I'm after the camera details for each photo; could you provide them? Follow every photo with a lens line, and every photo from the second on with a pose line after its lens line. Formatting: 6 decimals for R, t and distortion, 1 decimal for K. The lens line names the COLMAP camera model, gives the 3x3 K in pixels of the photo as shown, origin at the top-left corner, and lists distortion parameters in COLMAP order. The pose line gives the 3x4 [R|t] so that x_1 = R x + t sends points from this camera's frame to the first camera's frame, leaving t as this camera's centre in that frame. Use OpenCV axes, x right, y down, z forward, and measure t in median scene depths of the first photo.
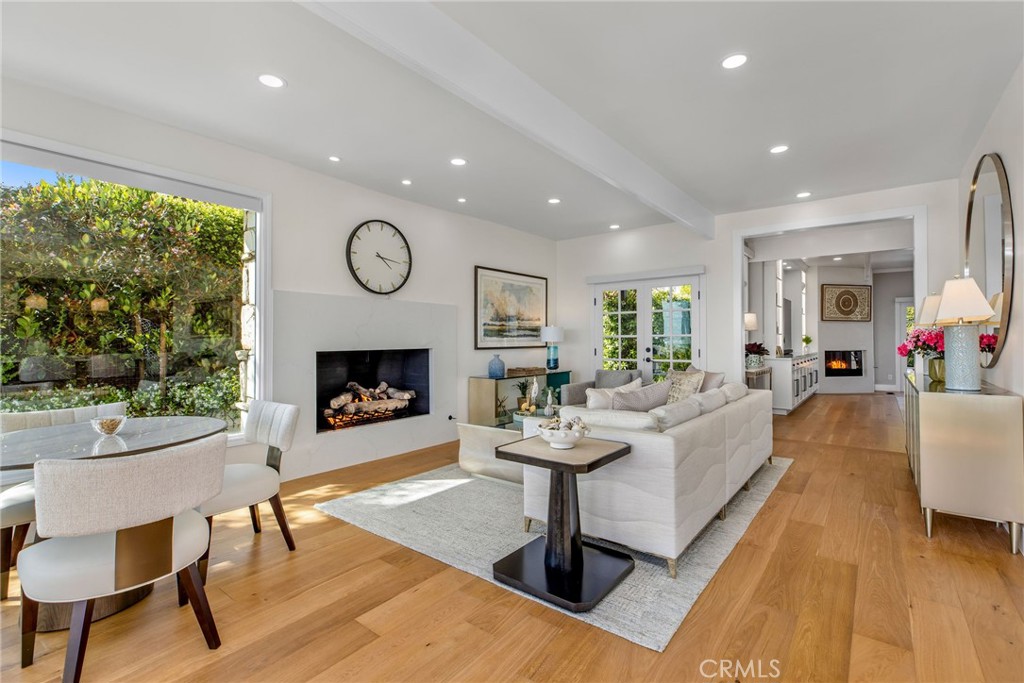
lens RADIAL K [[457.5, 0, 512.7], [0, 457.5, 338.5], [0, 0, 1]] dist [-0.002691, -0.000441]
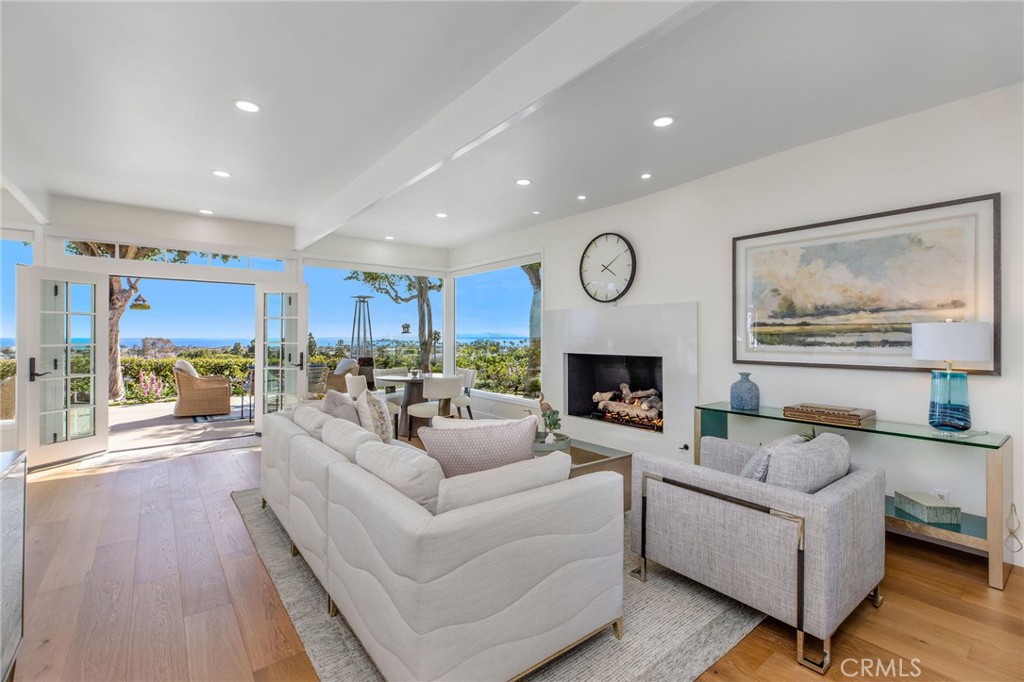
lens RADIAL K [[457.5, 0, 516.6], [0, 457.5, 336.1], [0, 0, 1]] dist [-0.002691, -0.000441]
pose [[-0.228690, -0.000108, -0.973499, 0.617219], [-0.003112, 0.999995, 0.000620, -0.014109], [0.973494, 0.003171, -0.228690, 0.806958]]
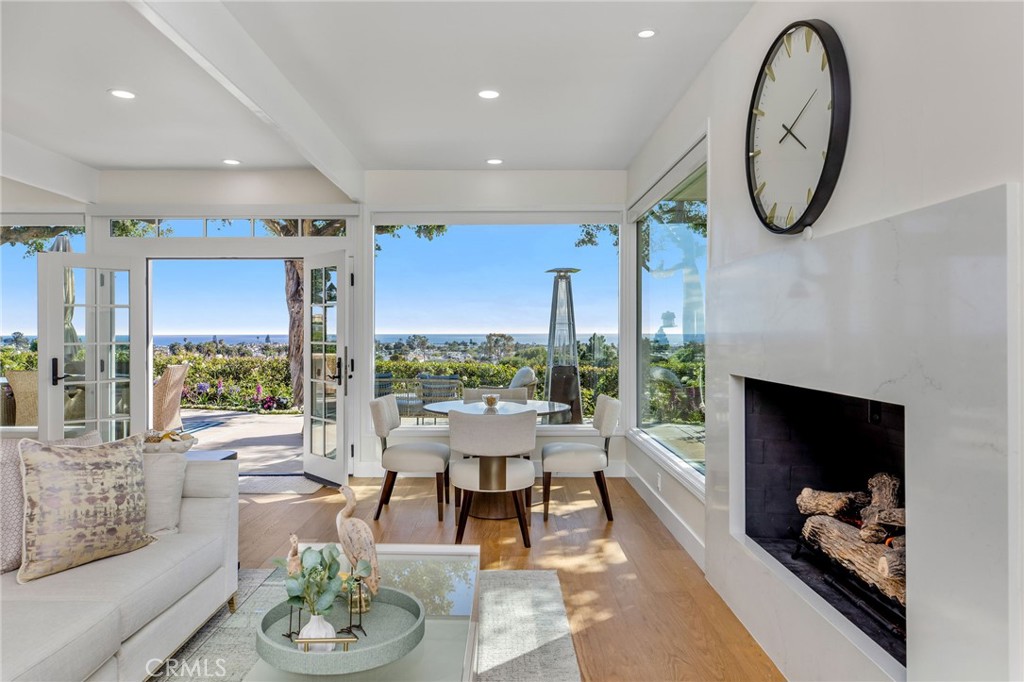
lens RADIAL K [[654.1, 0, 510.4], [0, 654.1, 338.5], [0, 0, 1]] dist [-0.009326, -0.003104]
pose [[-0.789983, 0.007856, -0.613078, 0.161500], [0.000637, 0.999928, 0.011992, -0.014492], [0.613128, 0.009083, -0.789931, 0.986353]]
